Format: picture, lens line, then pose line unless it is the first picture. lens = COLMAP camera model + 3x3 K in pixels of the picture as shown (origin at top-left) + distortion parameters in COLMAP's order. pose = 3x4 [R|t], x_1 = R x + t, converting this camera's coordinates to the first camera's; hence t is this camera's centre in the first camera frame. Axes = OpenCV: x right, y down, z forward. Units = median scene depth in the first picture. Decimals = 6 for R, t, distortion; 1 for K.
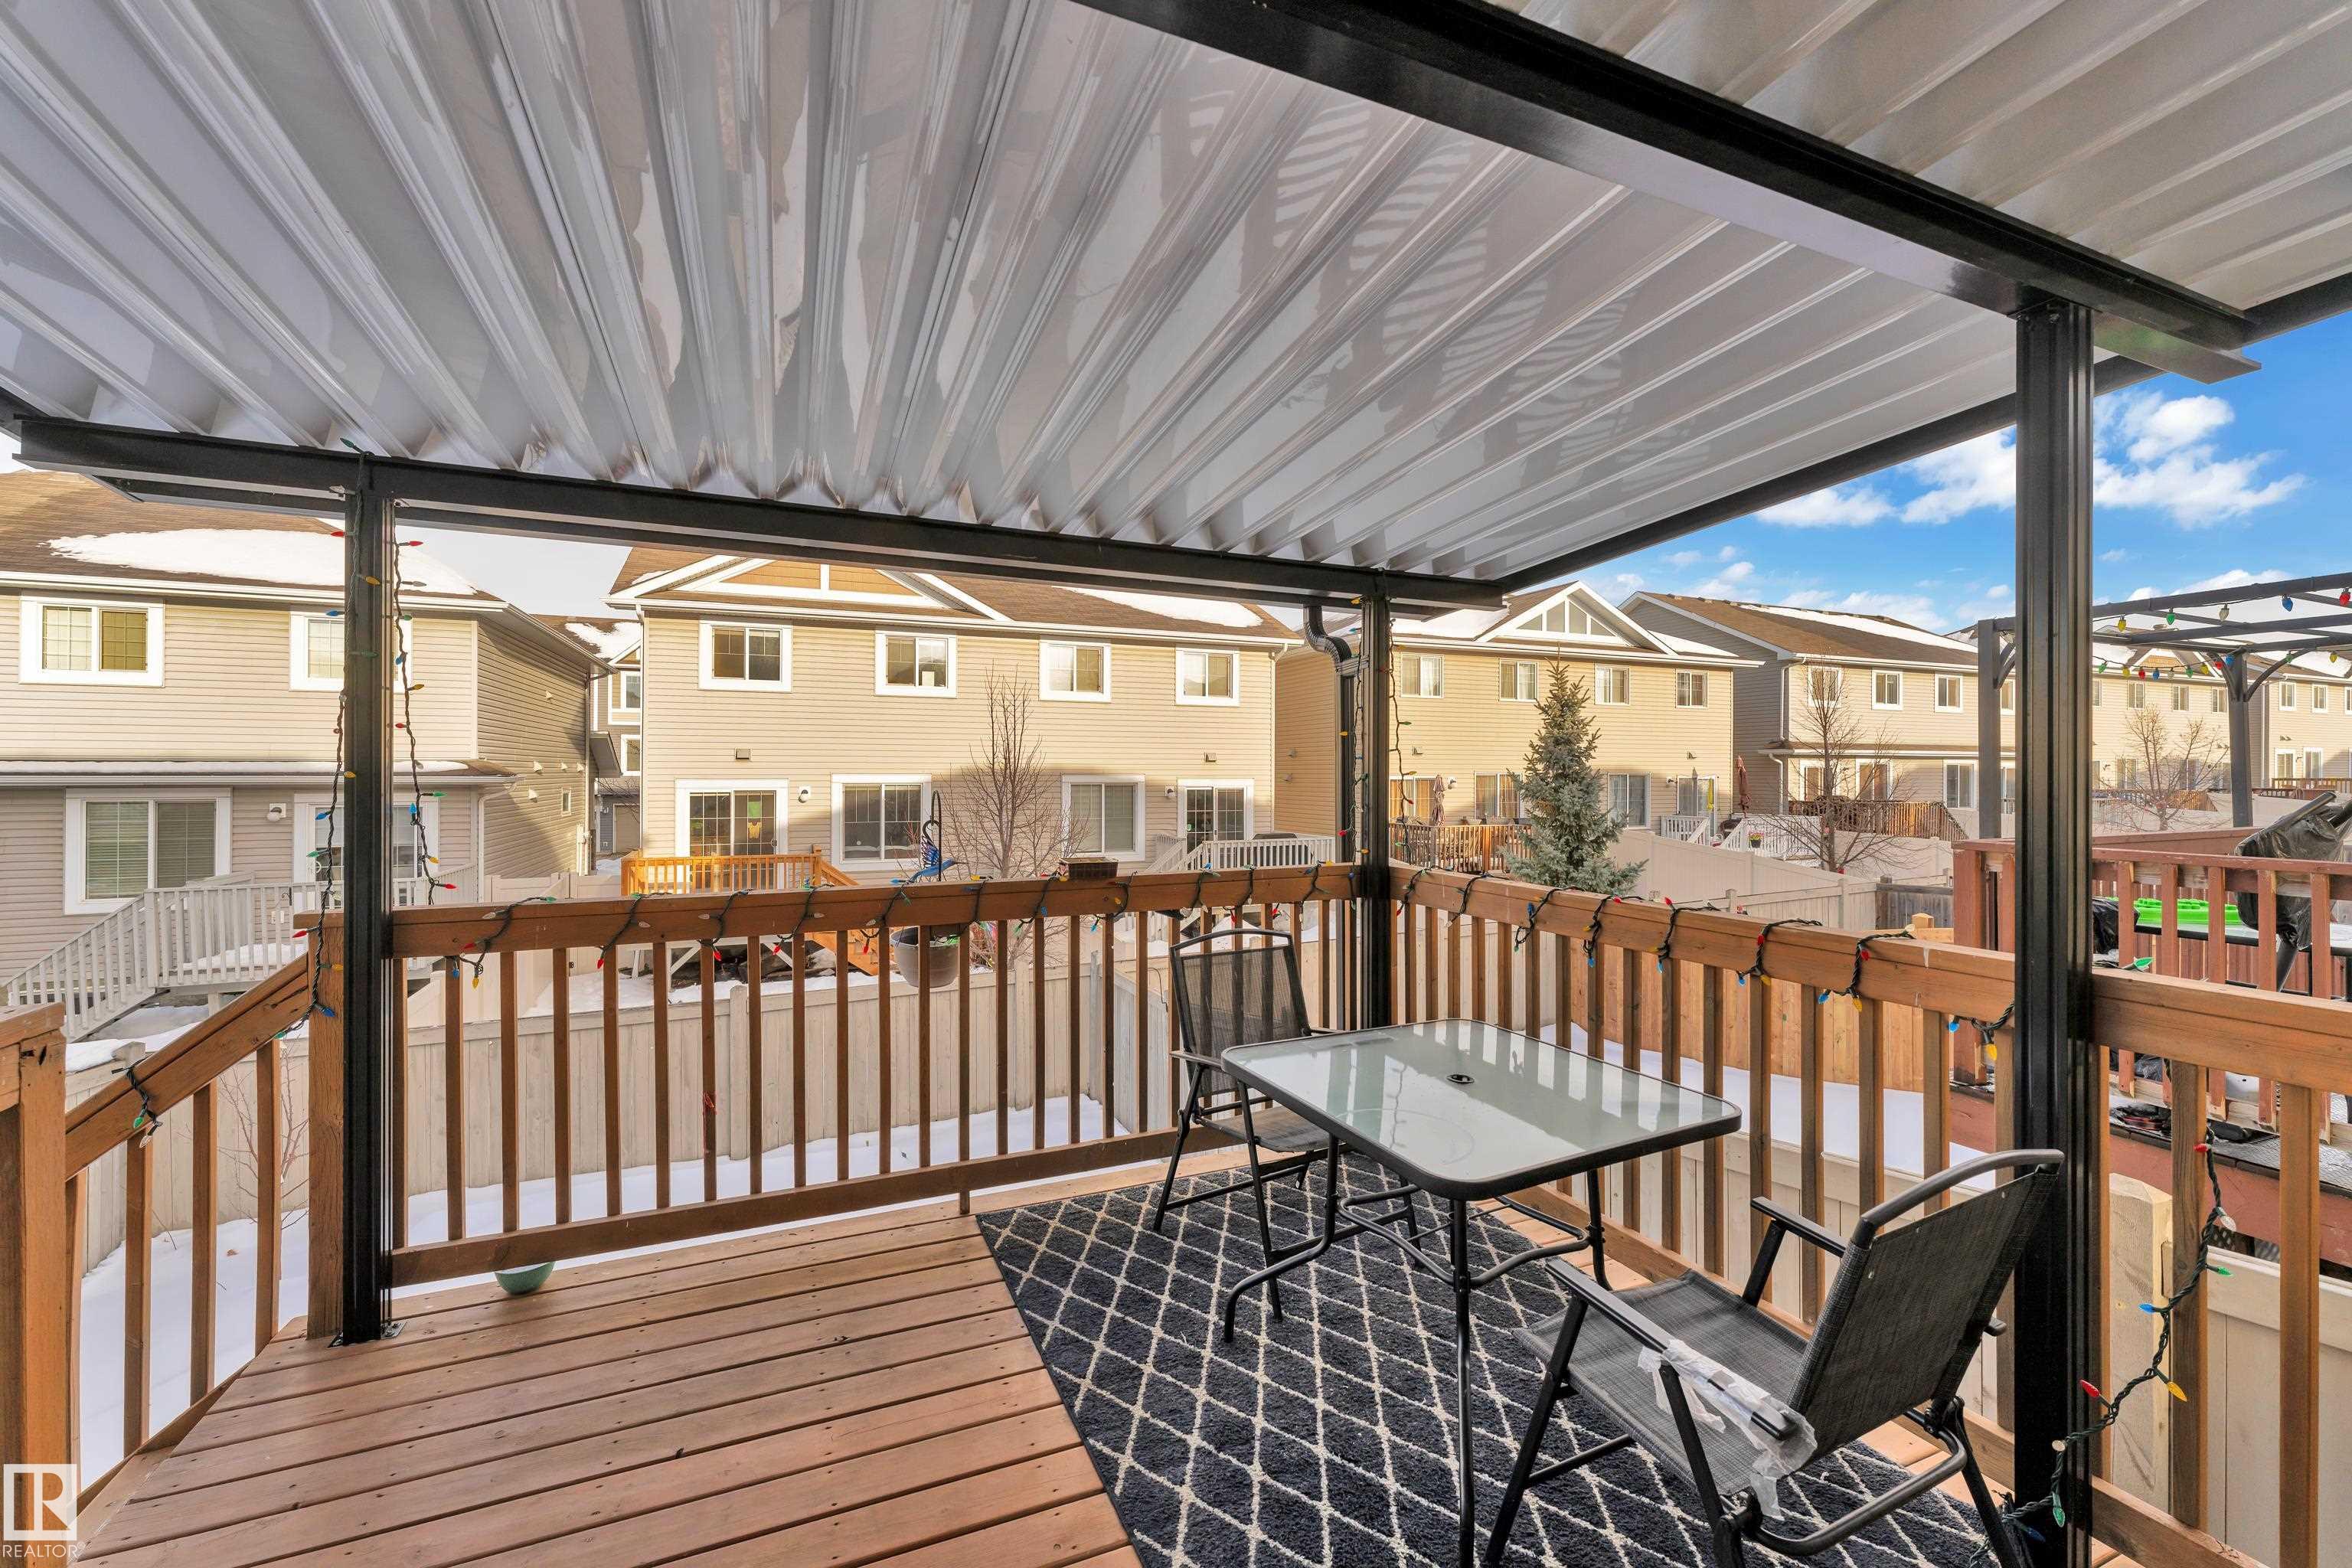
lens RADIAL K [[943.9, 0, 1178.9], [0, 943.9, 774.0], [0, 0, 1]] dist [0.000566, 0.000107]
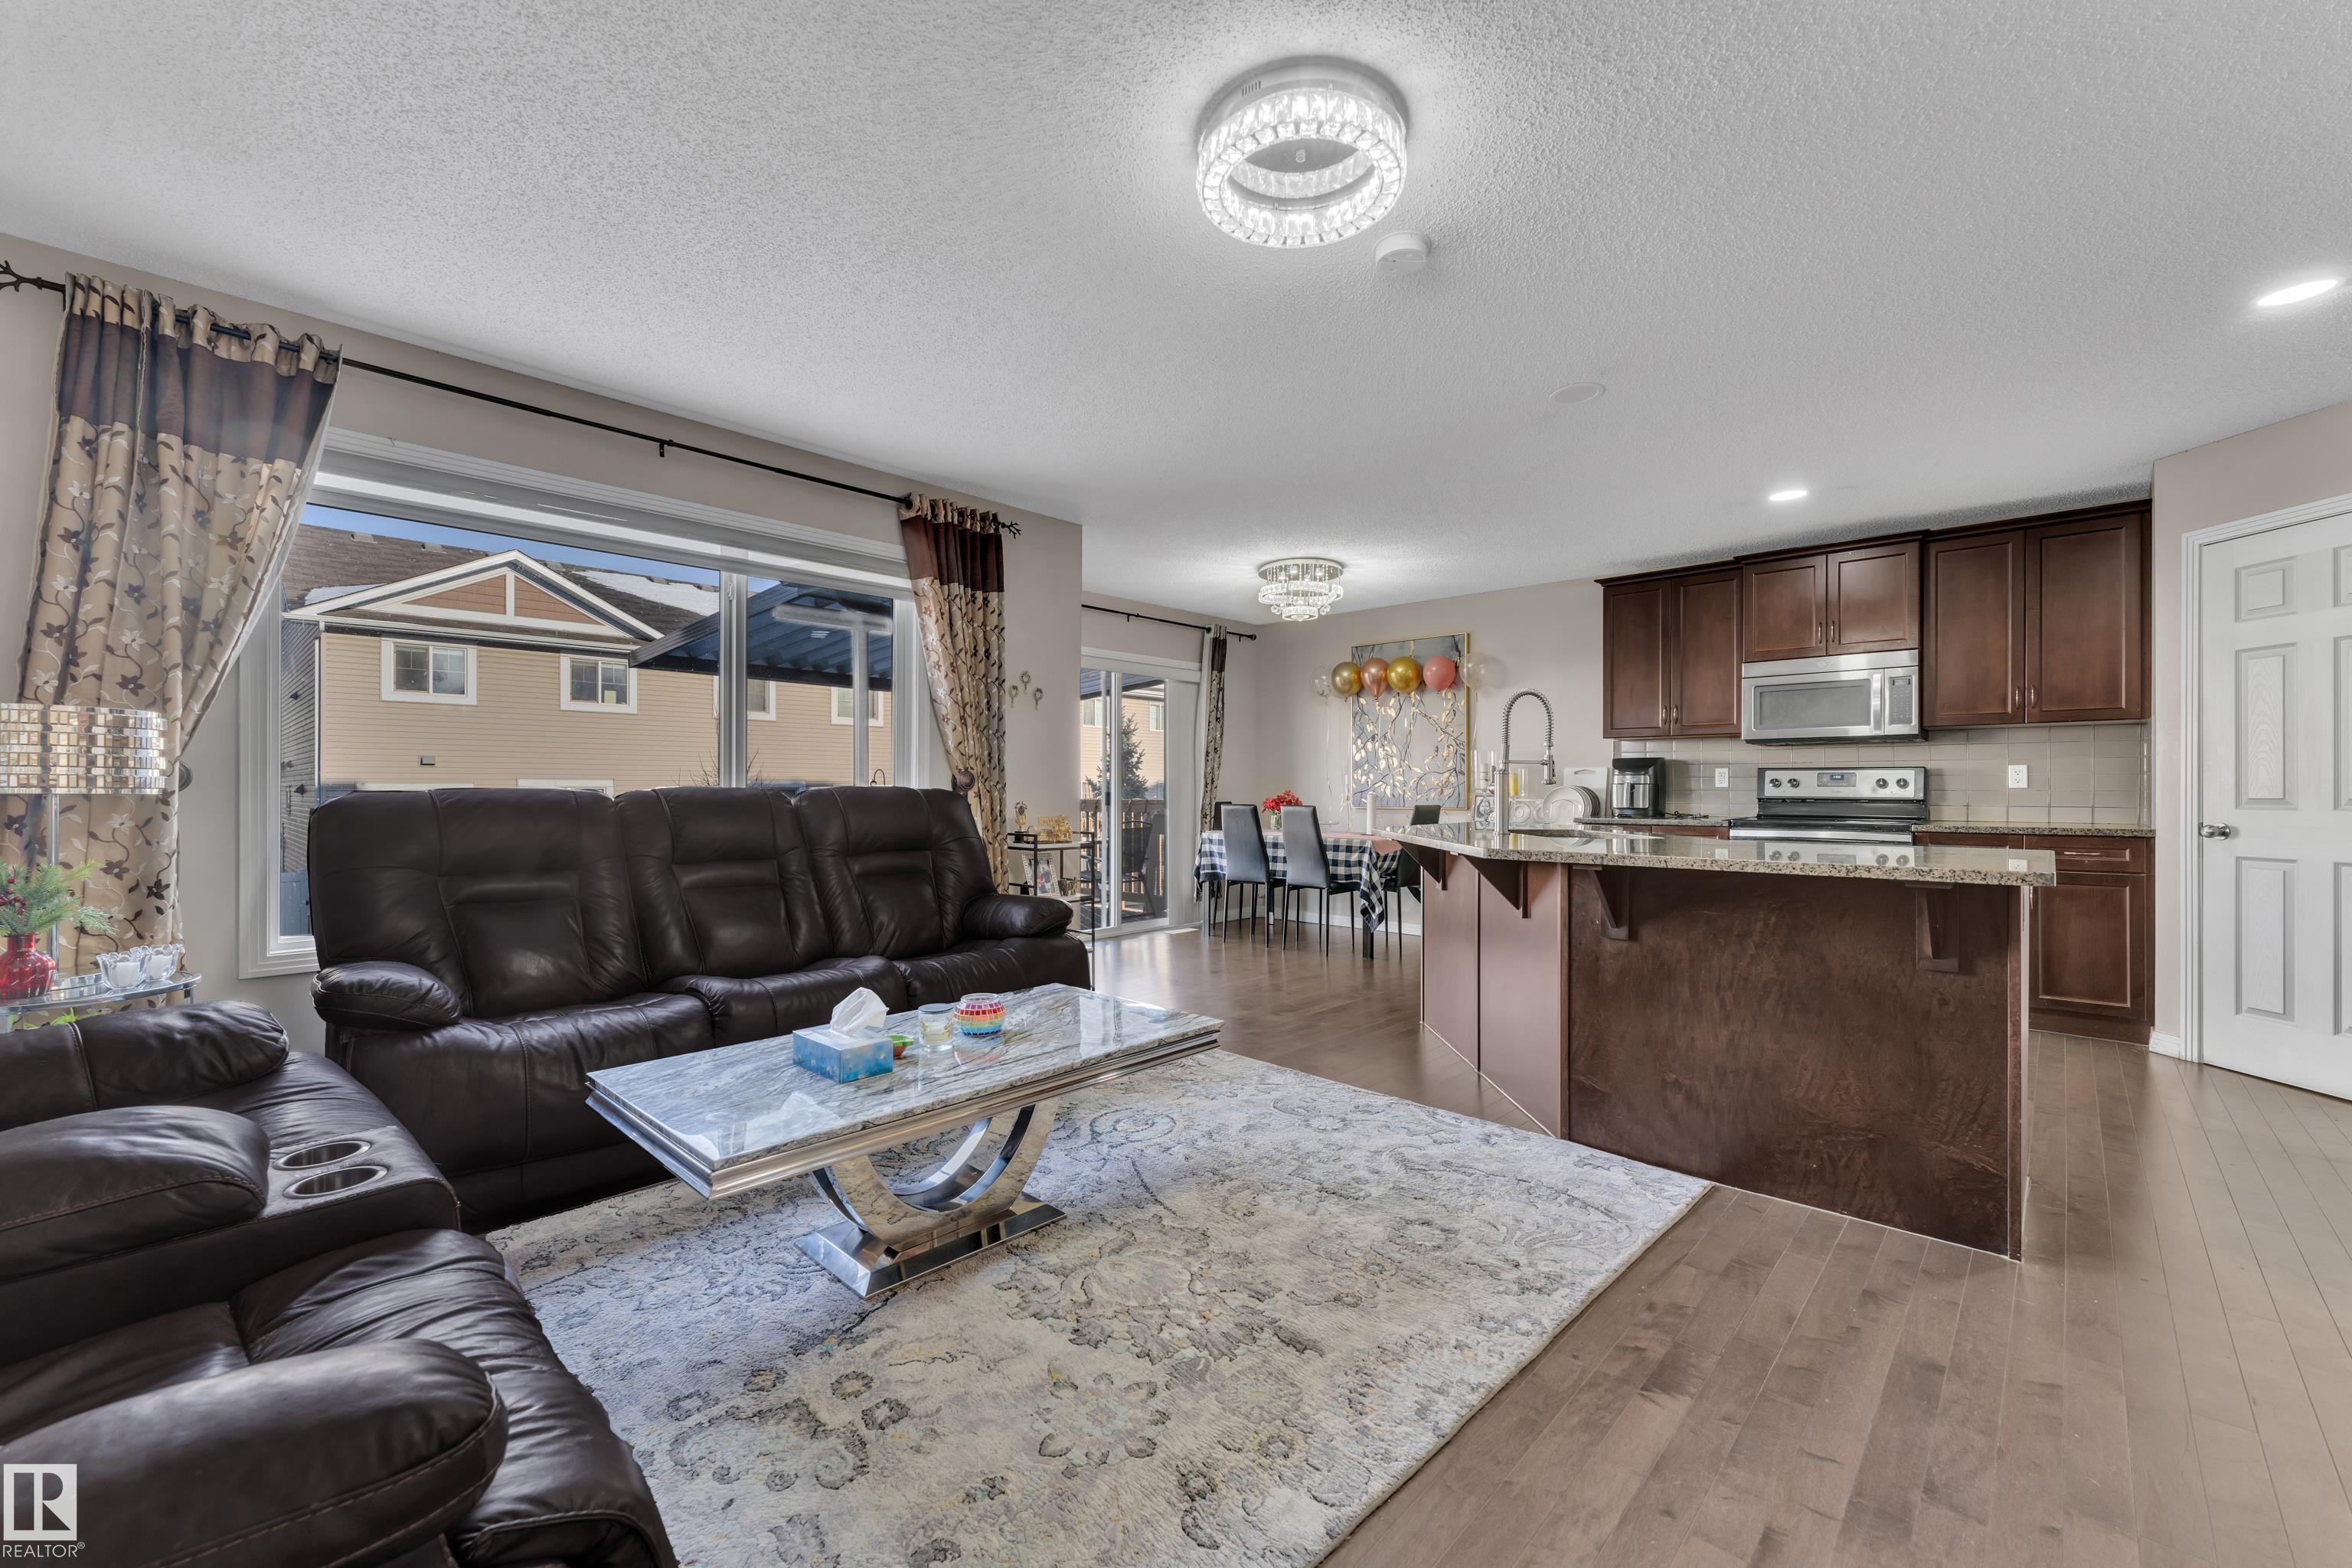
lens RADIAL K [[947.2, 0, 1176.5], [0, 947.2, 789.3], [0, 0, 1]] dist [0.001822, 0.000250]
pose [[0.912803, -0.002137, 0.408396, -0.123535], [0.002383, 0.999997, -0.000095, 0.016086], [-0.408394, 0.001060, 0.912805, -0.398361]]
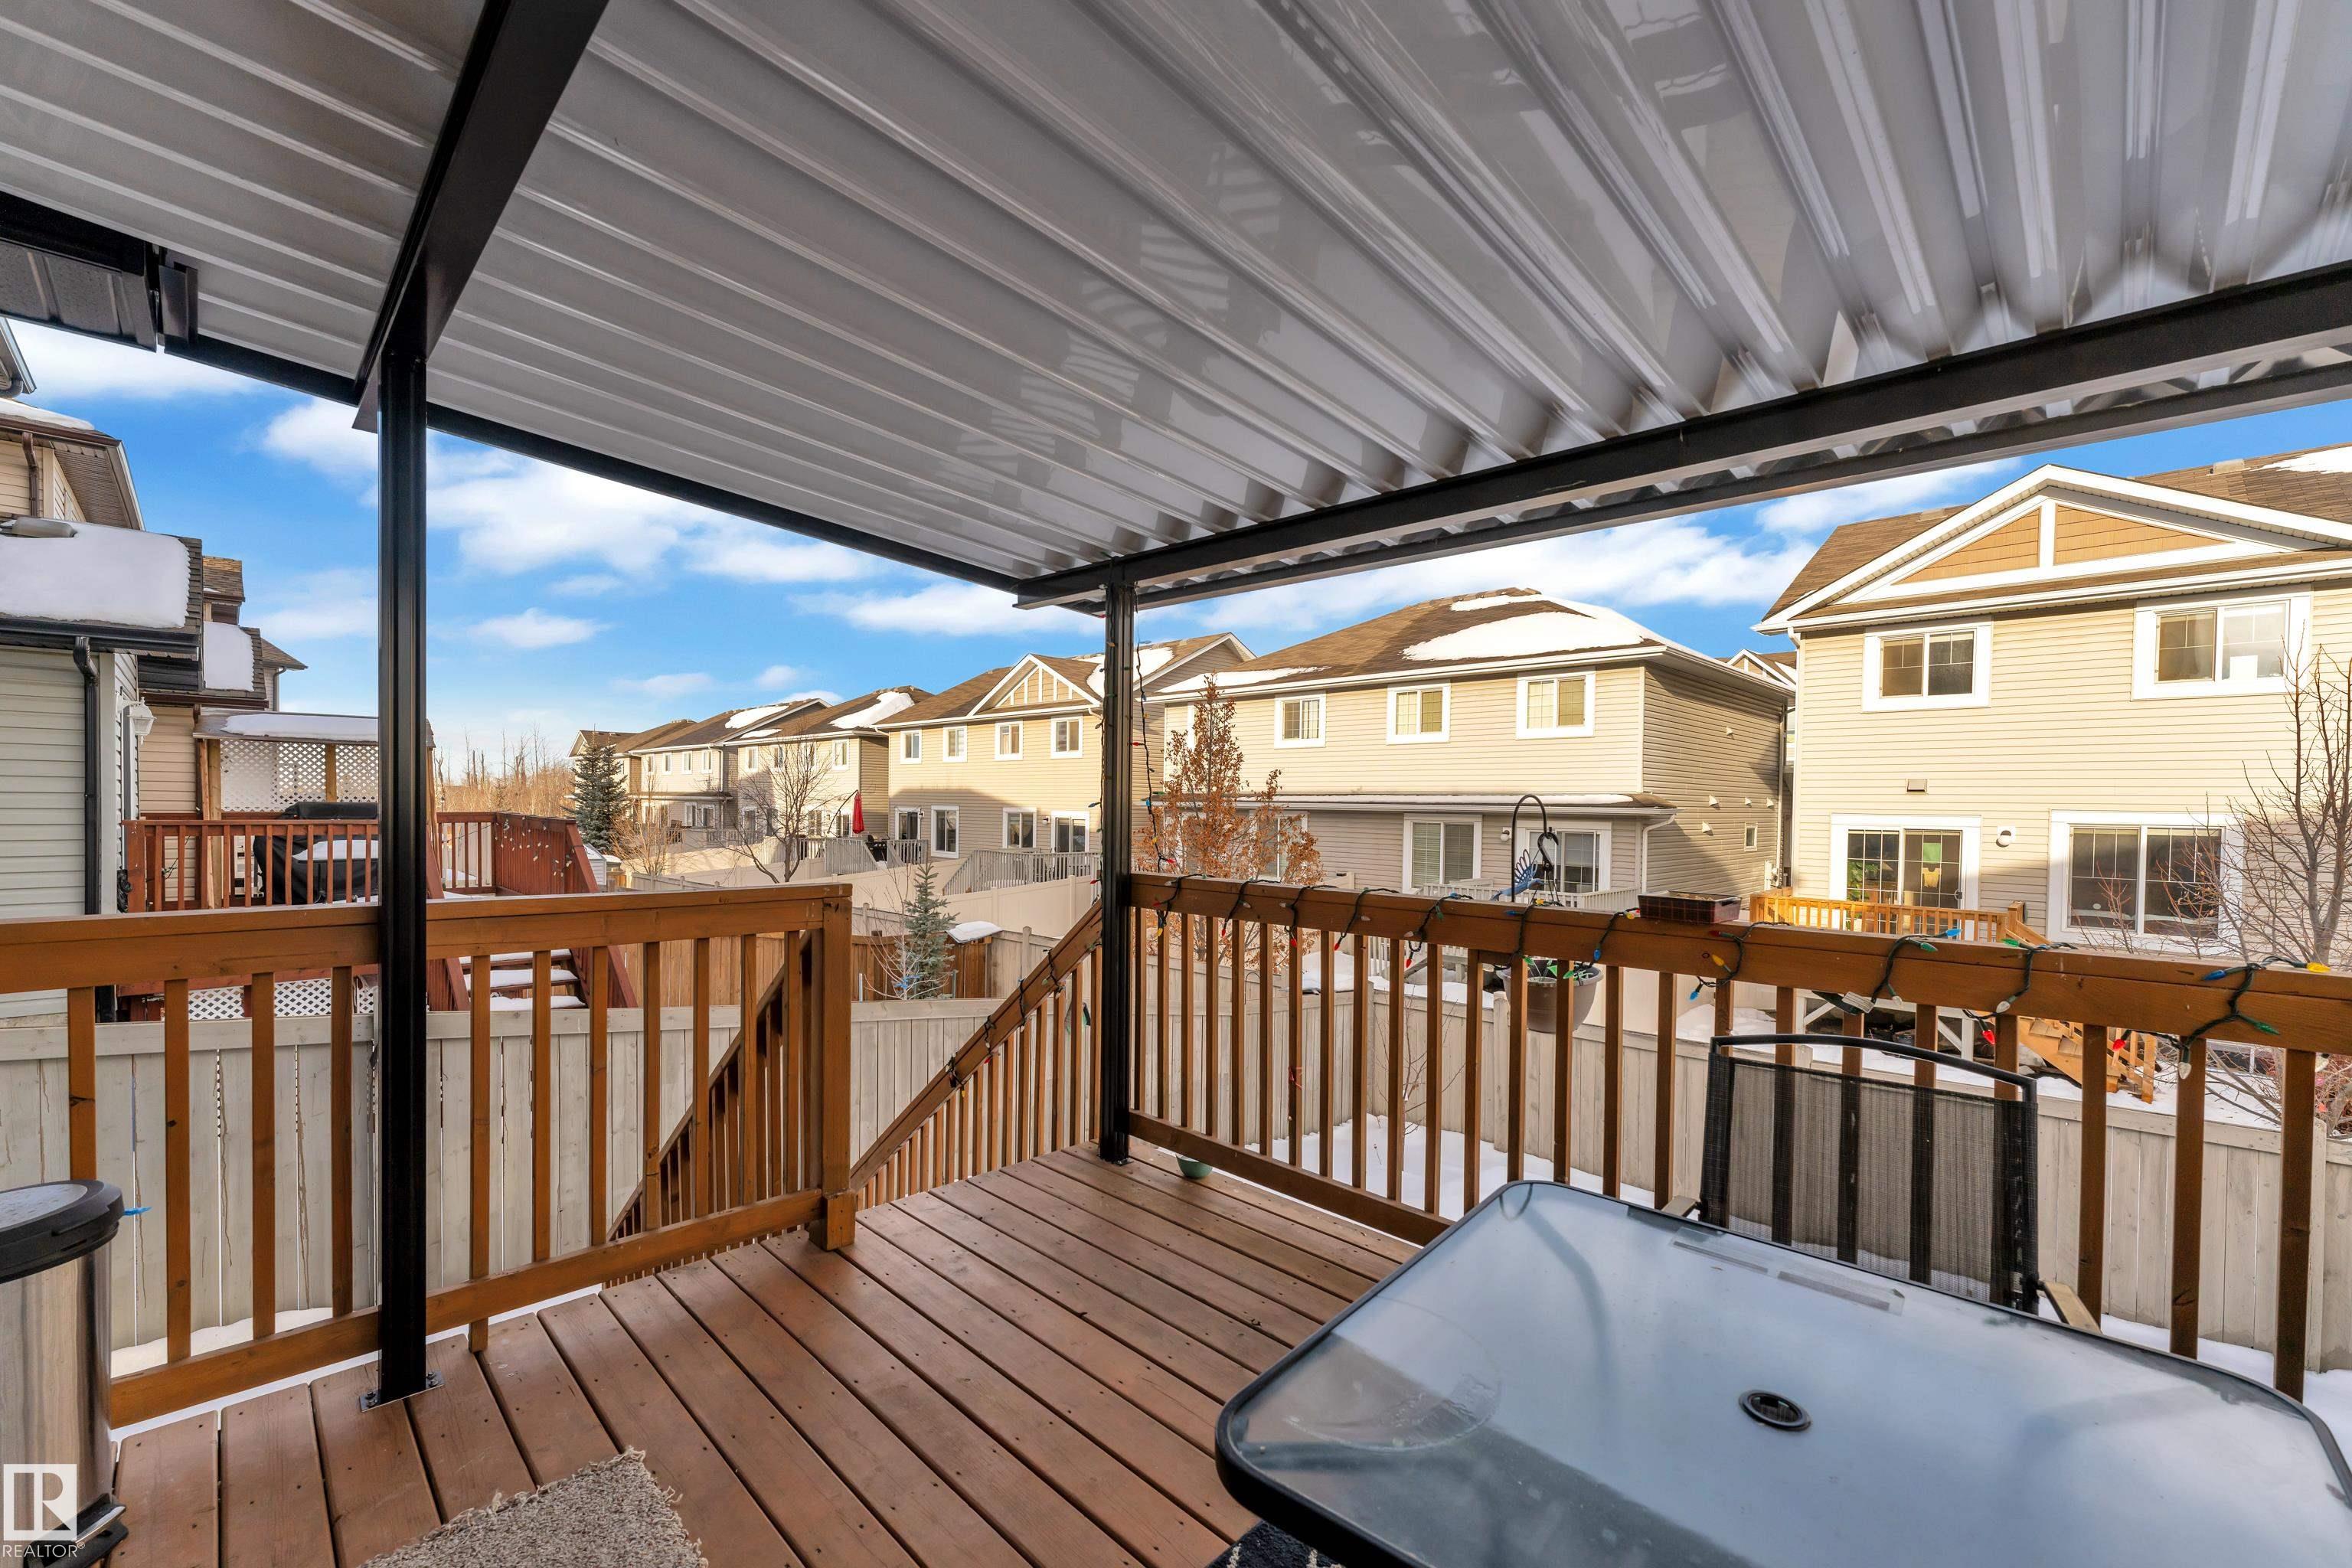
lens RADIAL K [[954.1, 0, 1176.1], [0, 954.1, 821.9], [0, 0, 1]] dist [0.000308, 0.000012]
pose [[0.380107, 0.022785, -0.924662, 0.077580], [-0.014941, 0.999717, 0.018493, 0.005783], [0.924822, 0.006786, 0.380340, 0.075107]]
